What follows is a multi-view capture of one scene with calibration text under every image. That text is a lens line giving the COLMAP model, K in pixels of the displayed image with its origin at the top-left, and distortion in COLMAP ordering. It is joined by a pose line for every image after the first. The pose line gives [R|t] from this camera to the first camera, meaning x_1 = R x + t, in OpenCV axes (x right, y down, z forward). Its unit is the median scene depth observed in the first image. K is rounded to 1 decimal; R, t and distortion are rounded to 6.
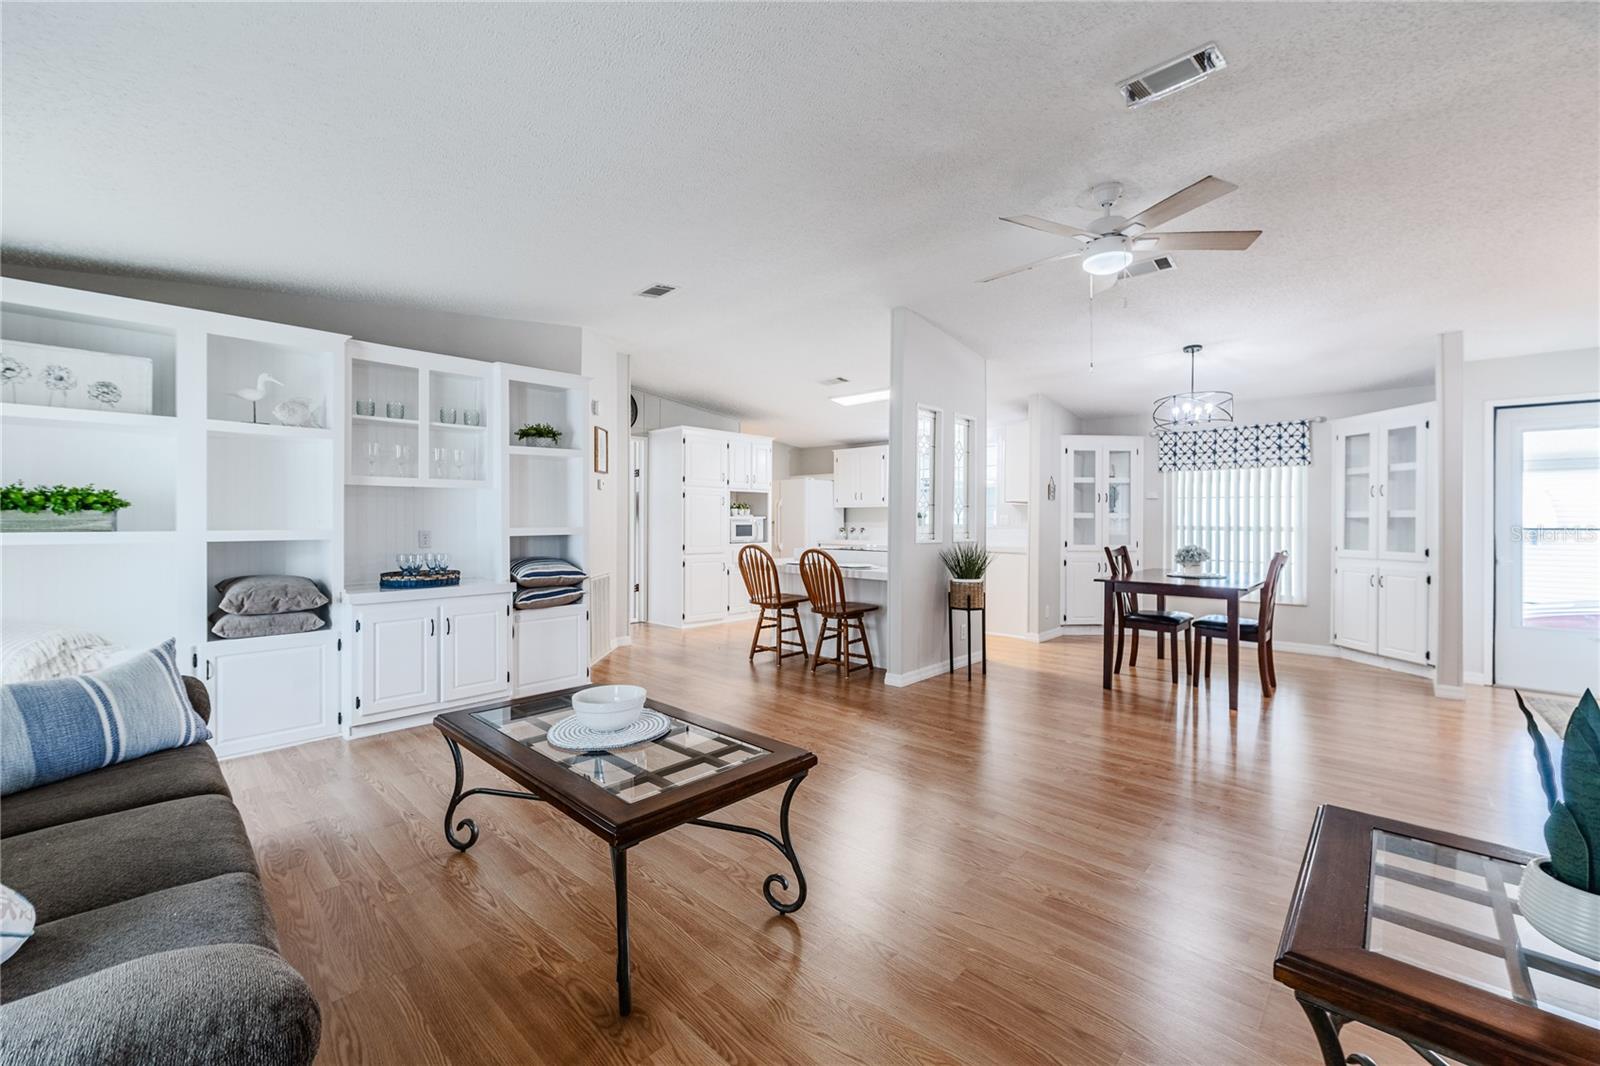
lens RADIAL K [[667.1, 0, 788.2], [0, 667.1, 536.4], [0, 0, 1]] dist [0.000379, 0.000123]
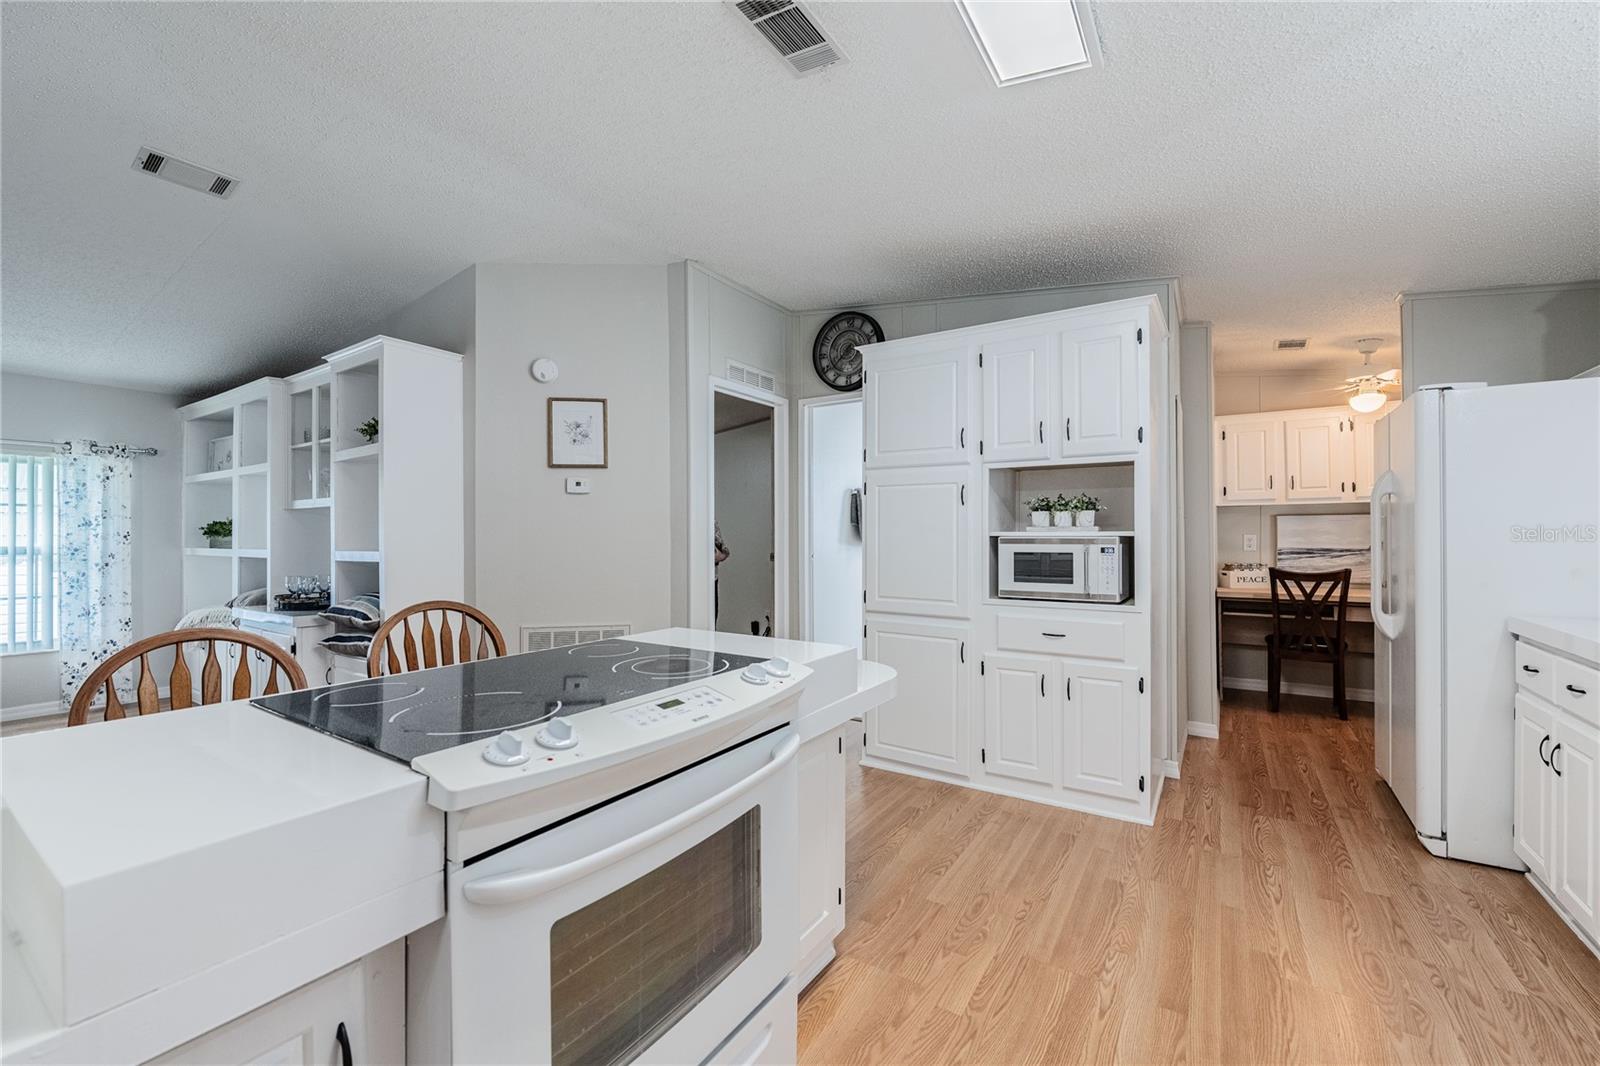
lens RADIAL K [[652.4, 0, 800.0], [0, 652.4, 533.0], [0, 0, 1]] dist [-0.010040, -0.000277]
pose [[0.190157, -0.008882, -0.981714, 0.489563], [-0.022501, 0.999657, -0.013402, -0.036478], [0.981496, 0.024639, 0.189892, 1.414406]]
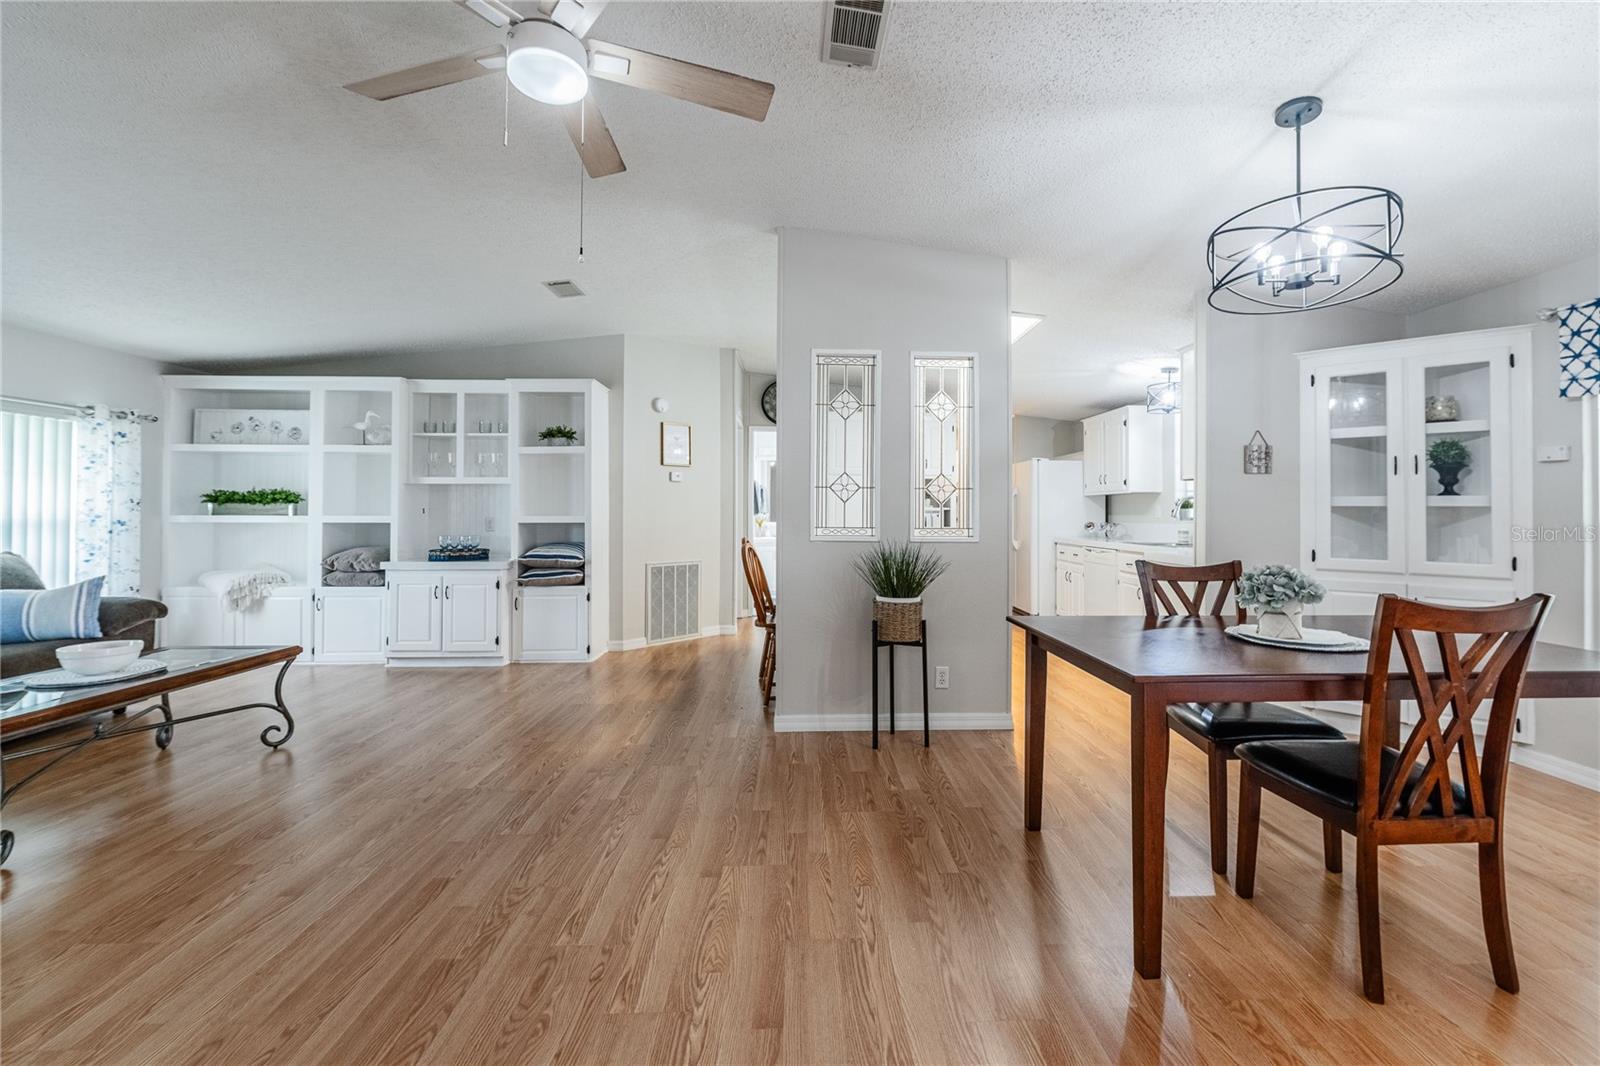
lens RADIAL K [[647.1, 0, 804.6], [0, 647.1, 519.8], [0, 0, 1]] dist [-0.008947, 0.000272]
pose [[0.712673, 0.007173, -0.701460, 0.754781], [-0.020585, 0.999731, -0.010691, -0.004096], [0.701195, 0.022059, 0.712629, 0.540215]]
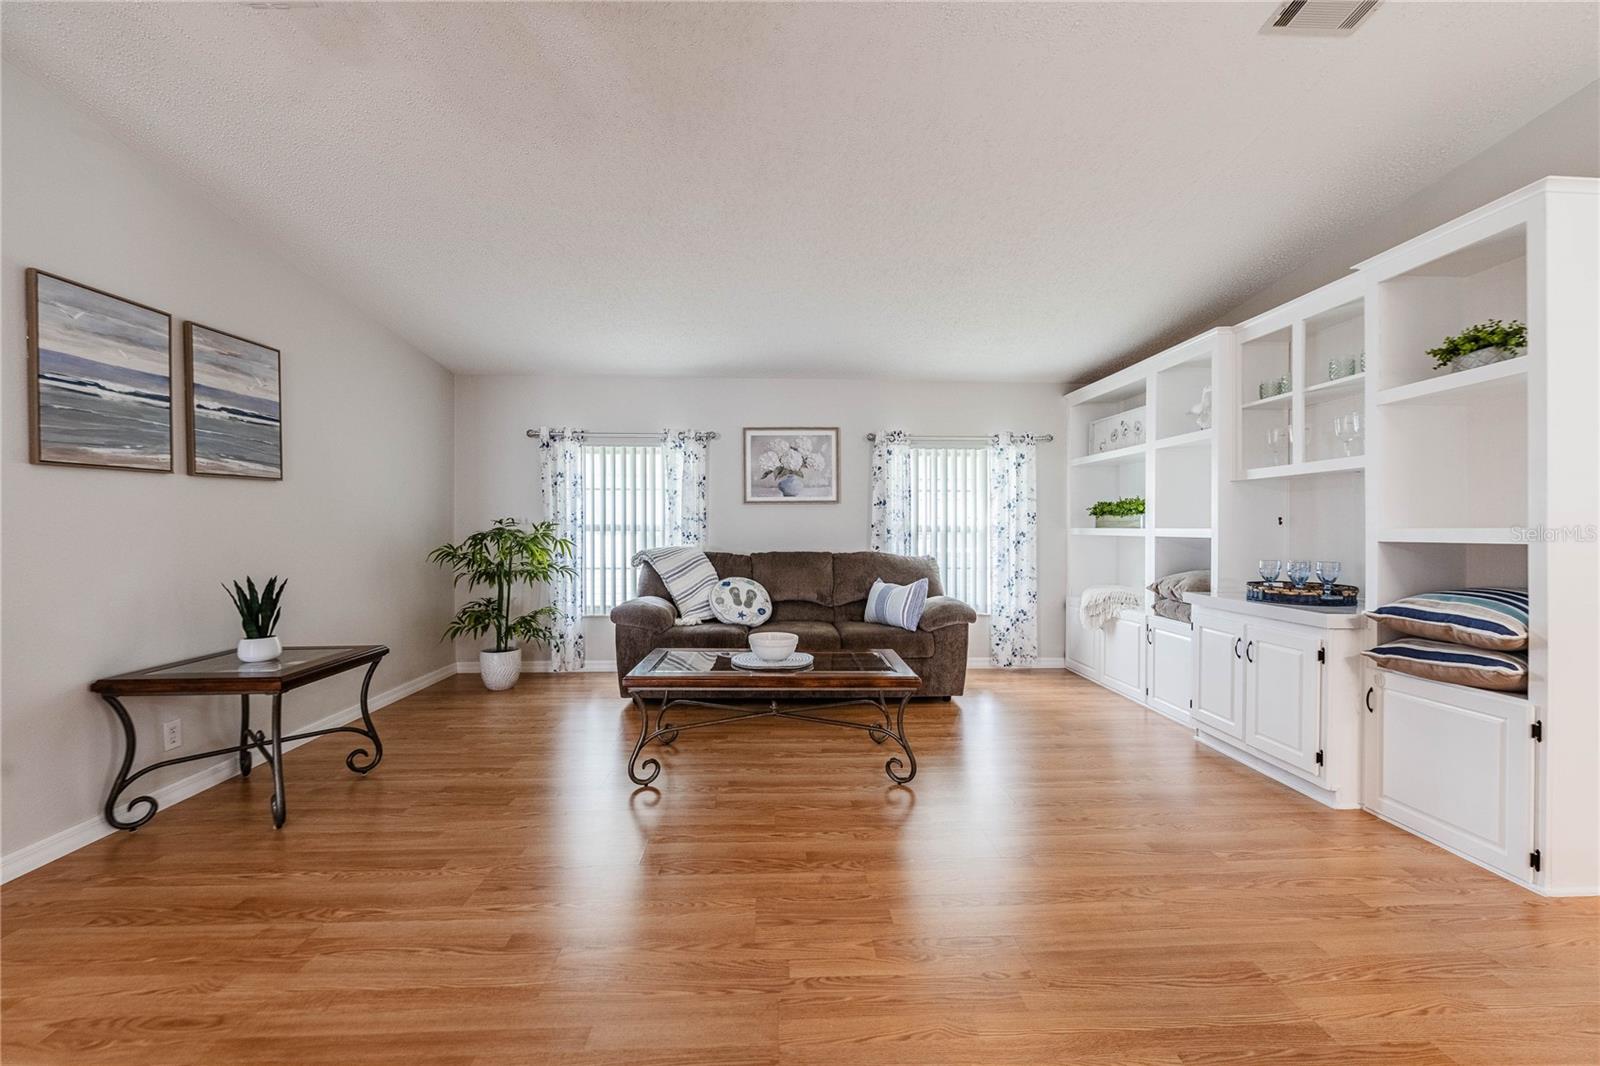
lens RADIAL K [[638.8, 0, 809.7], [0, 638.8, 534.3], [0, 0, 1]] dist [-0.008791, 0.000119]
pose [[-0.681038, 0.009193, -0.732190, 0.355368], [-0.016698, 0.999466, 0.028080, -0.014362], [0.732057, 0.031349, -0.680521, 1.015193]]
